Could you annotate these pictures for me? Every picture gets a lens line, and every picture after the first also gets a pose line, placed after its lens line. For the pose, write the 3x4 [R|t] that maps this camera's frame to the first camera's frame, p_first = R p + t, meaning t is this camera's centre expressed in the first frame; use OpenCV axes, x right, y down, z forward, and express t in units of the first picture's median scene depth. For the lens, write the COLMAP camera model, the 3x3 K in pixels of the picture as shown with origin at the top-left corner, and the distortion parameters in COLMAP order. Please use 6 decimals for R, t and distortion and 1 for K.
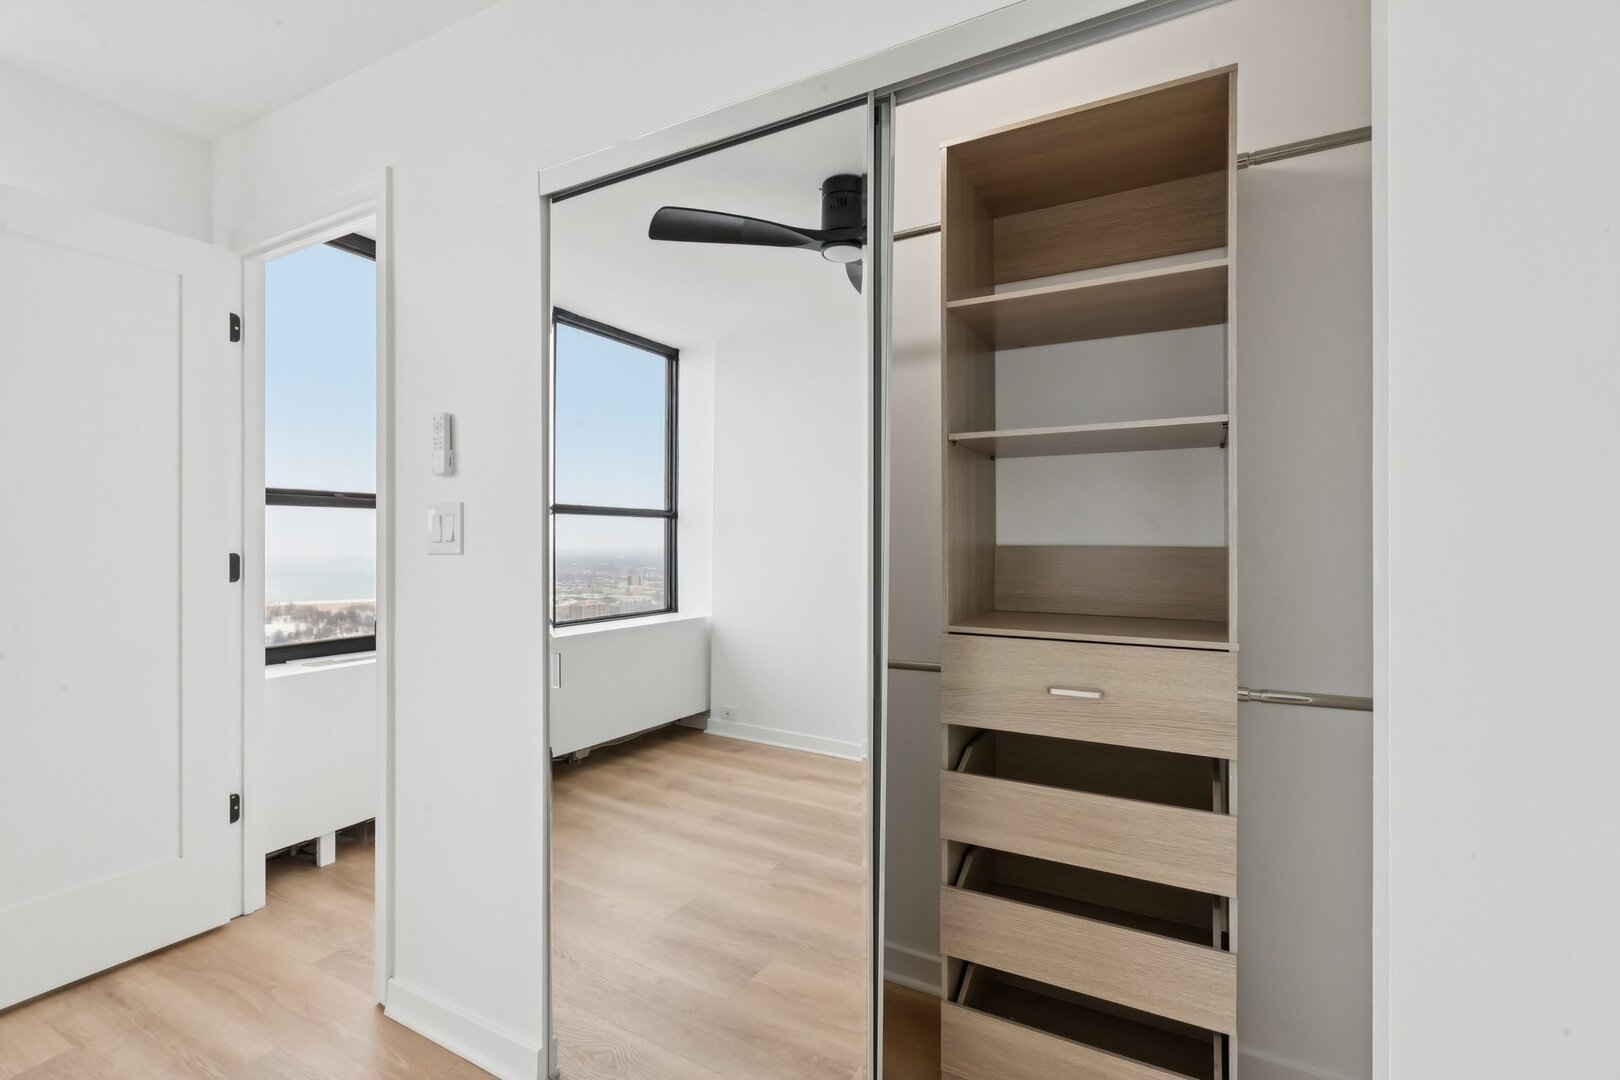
lens RADIAL K [[734.4, 0, 804.1], [0, 734.4, 540.2], [0, 0, 1]] dist [0.000790, 0.001183]
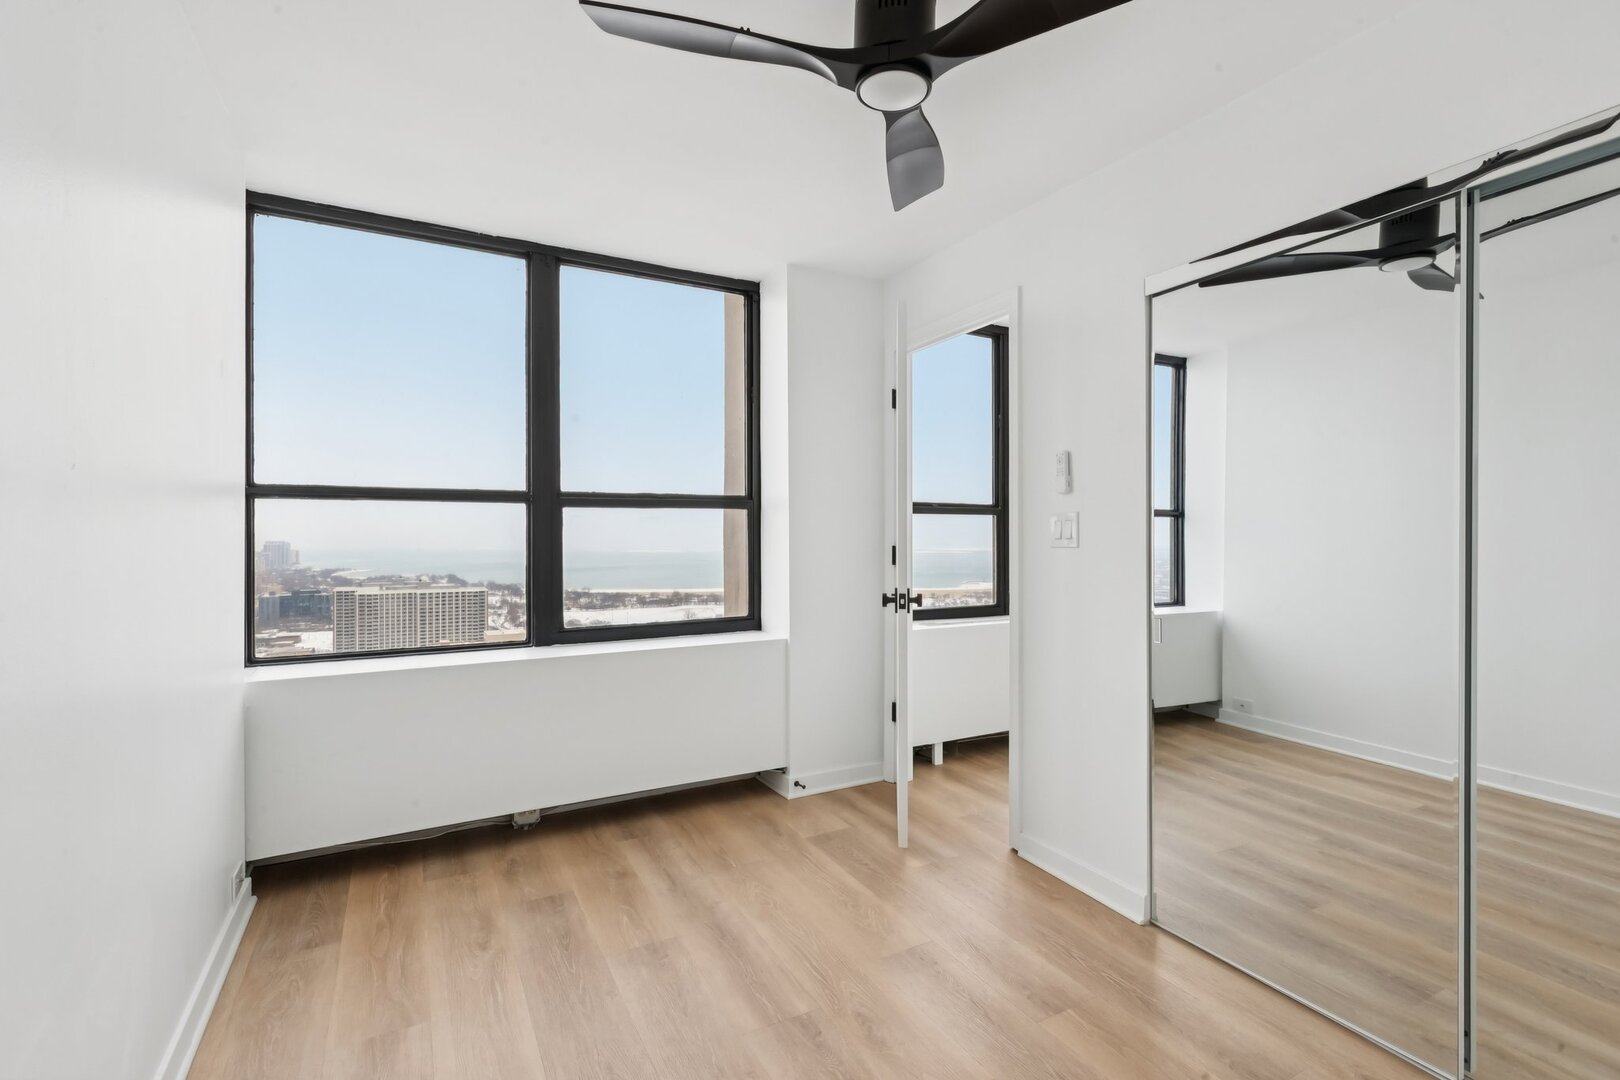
lens RADIAL K [[734.4, 0, 804.5], [0, 734.4, 537.8], [0, 0, 1]] dist [0.000790, 0.001183]
pose [[0.832535, 0.001350, -0.553970, -0.071861], [-0.000950, 0.999999, 0.001009, -0.000762], [0.553971, -0.000313, 0.832536, -0.322279]]
